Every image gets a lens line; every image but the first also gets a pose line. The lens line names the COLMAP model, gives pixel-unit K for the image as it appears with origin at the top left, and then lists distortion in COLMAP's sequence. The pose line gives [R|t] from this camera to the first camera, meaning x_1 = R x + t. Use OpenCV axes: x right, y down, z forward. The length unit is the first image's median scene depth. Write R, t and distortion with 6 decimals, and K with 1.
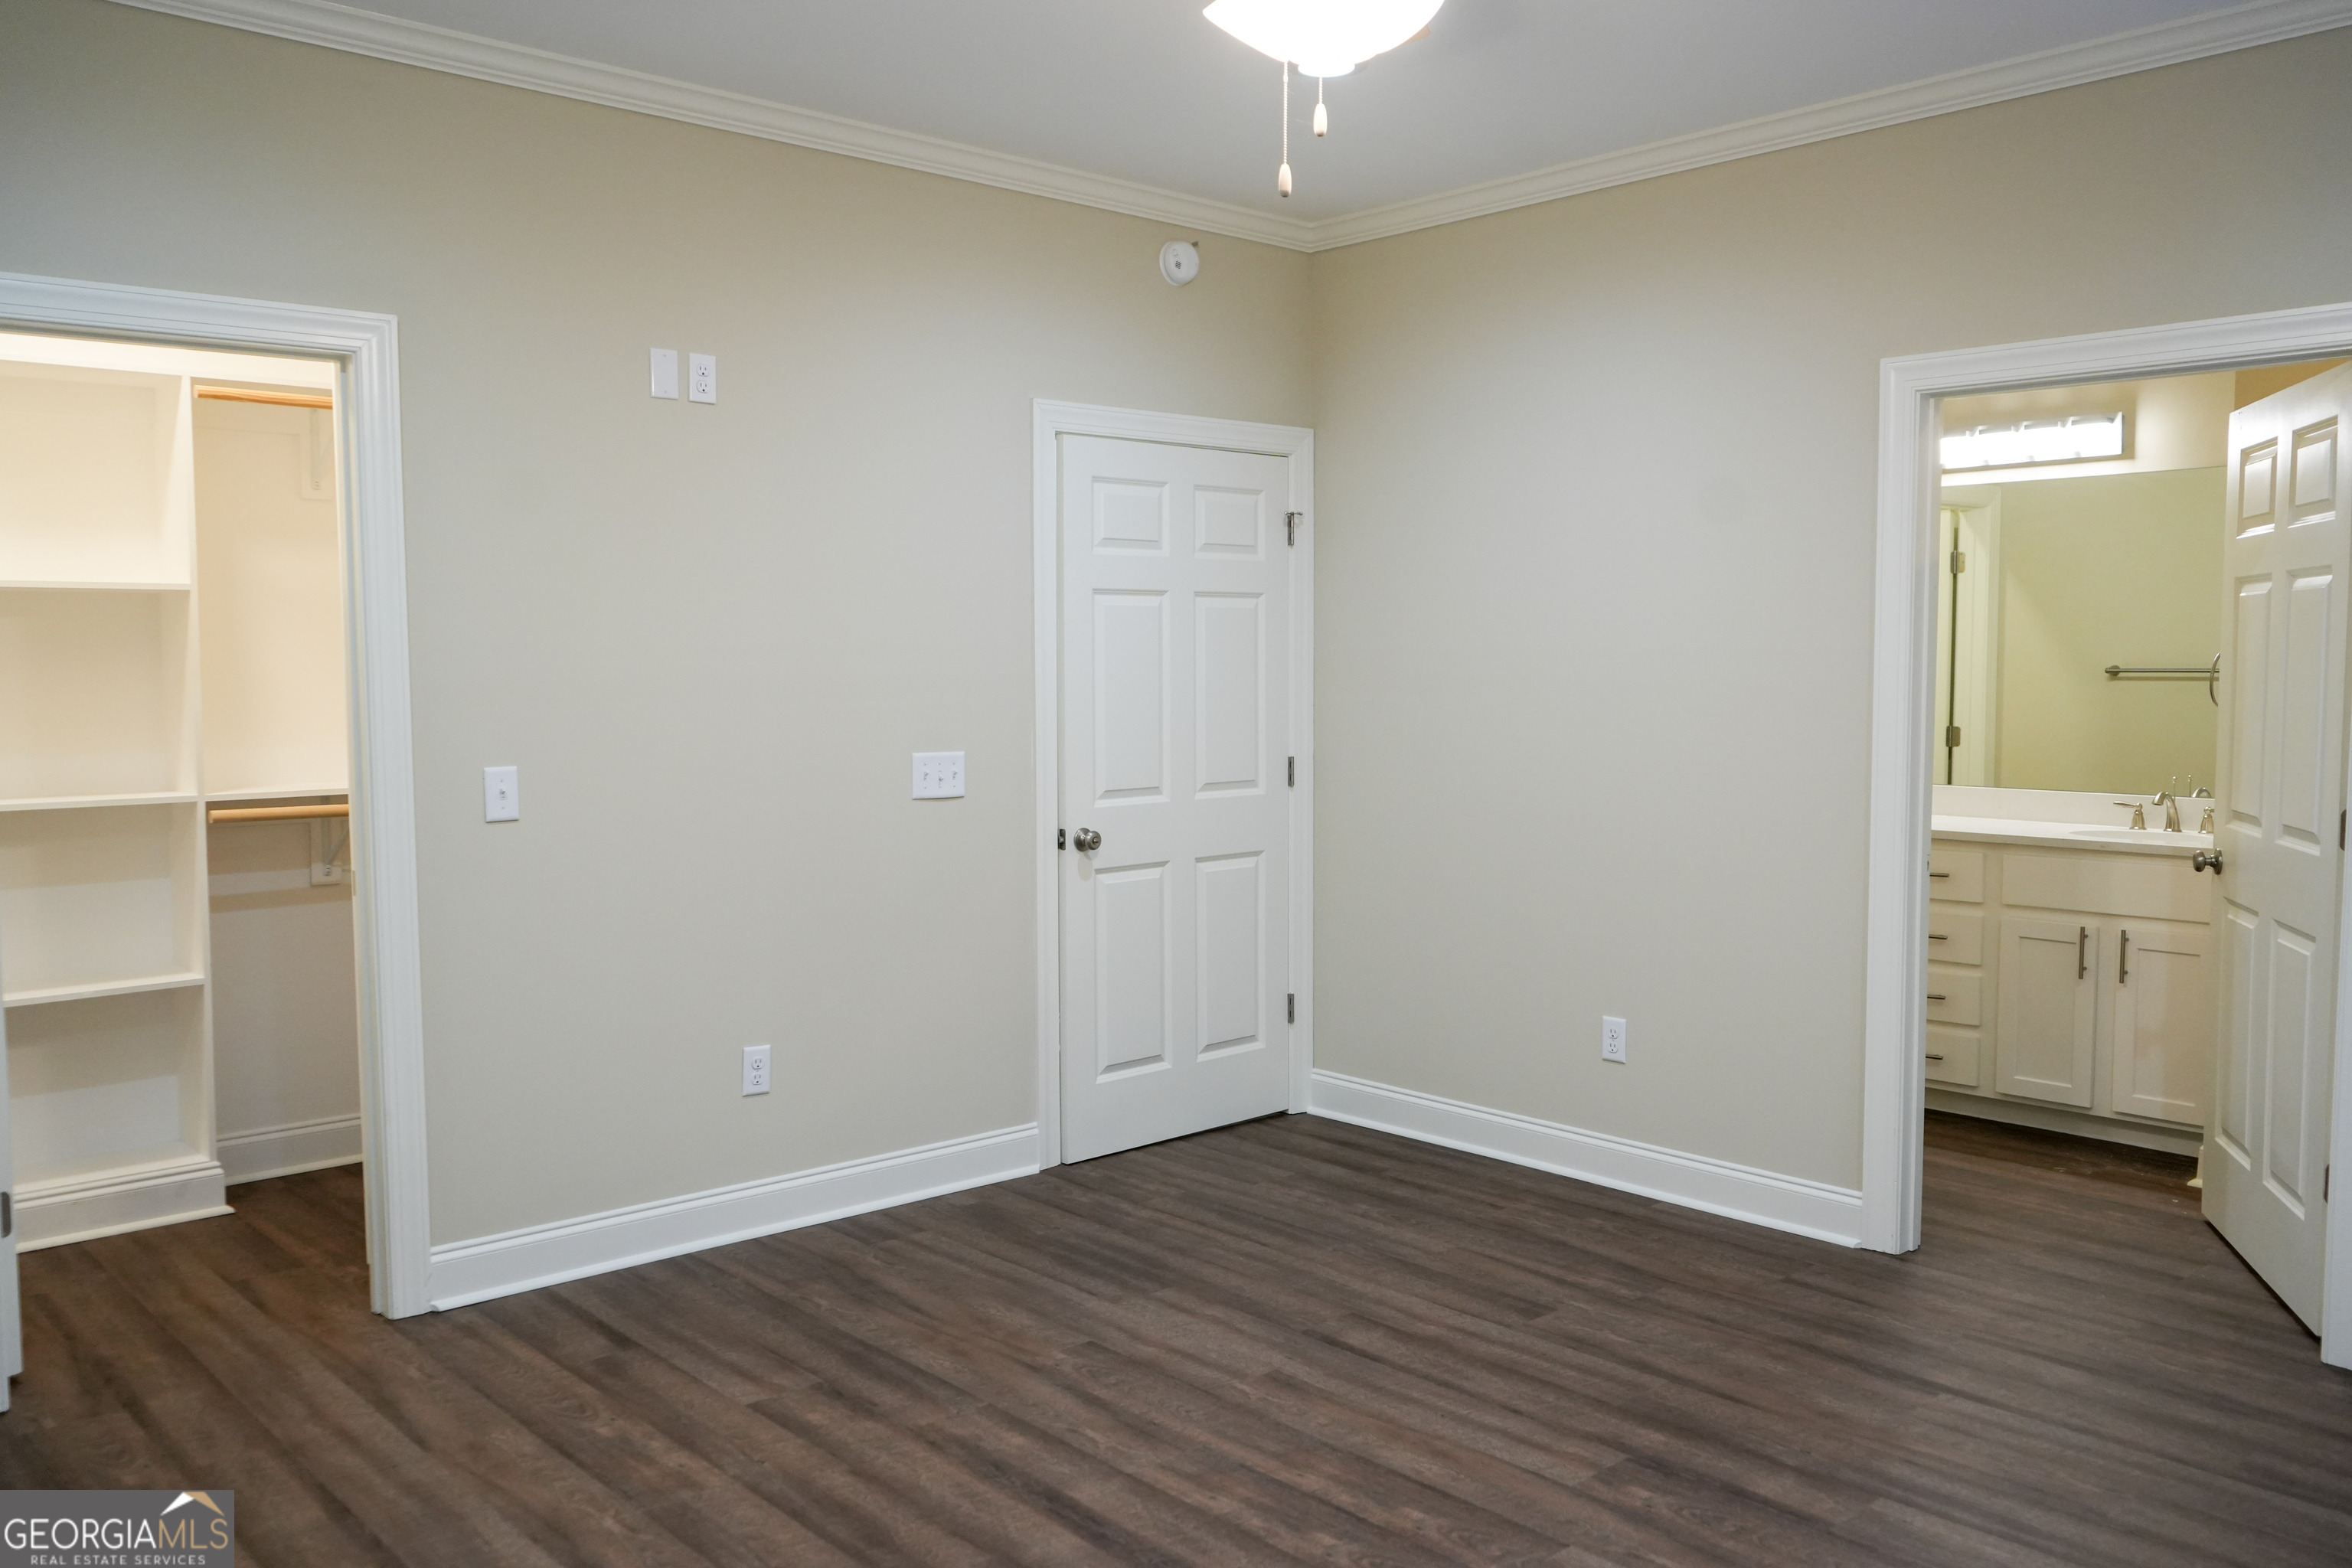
lens RADIAL K [[1868.7, 0, 1169.9], [0, 1868.7, 778.1], [0, 0, 1]] dist [-0.017981, 0.007761]
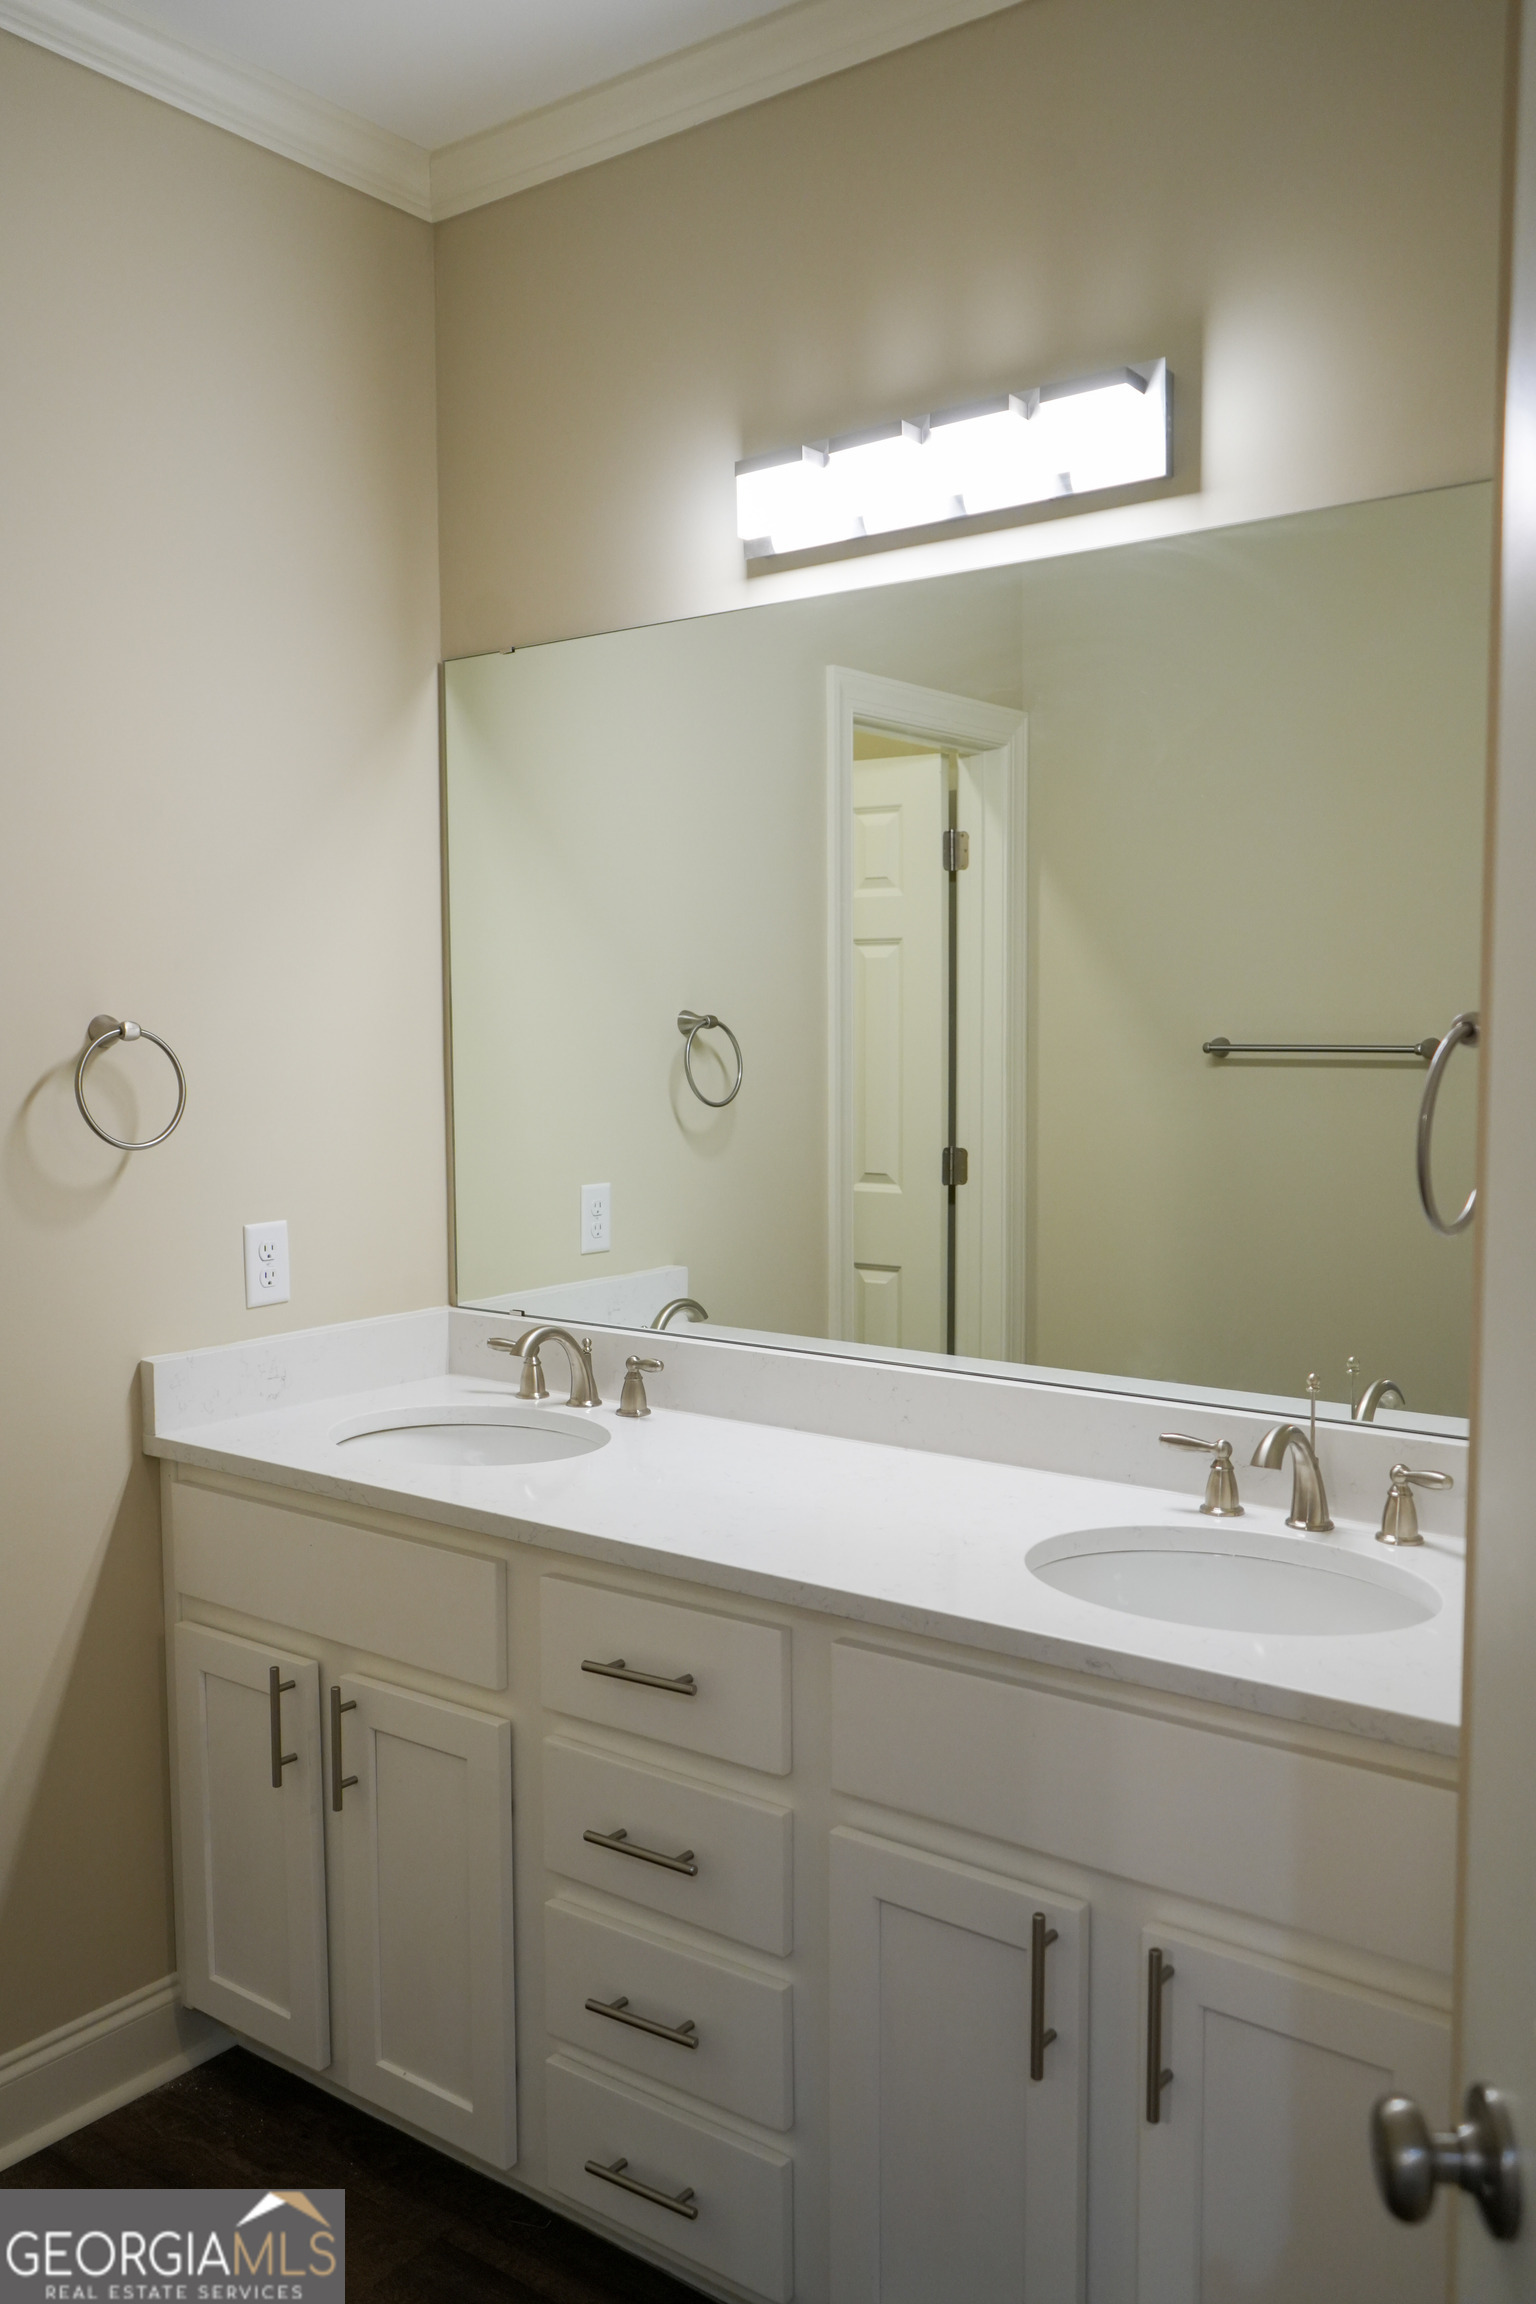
lens RADIAL K [[1830.5, 0, 761.2], [0, 1830.5, 1147.3], [0, 0, 1]] dist [-0.017981, 0.007761]
pose [[0.982077, -0.018364, 0.187585, 0.366996], [0.016803, 0.999810, 0.009910, -0.048198], [-0.187732, -0.006580, 0.982198, 0.668555]]
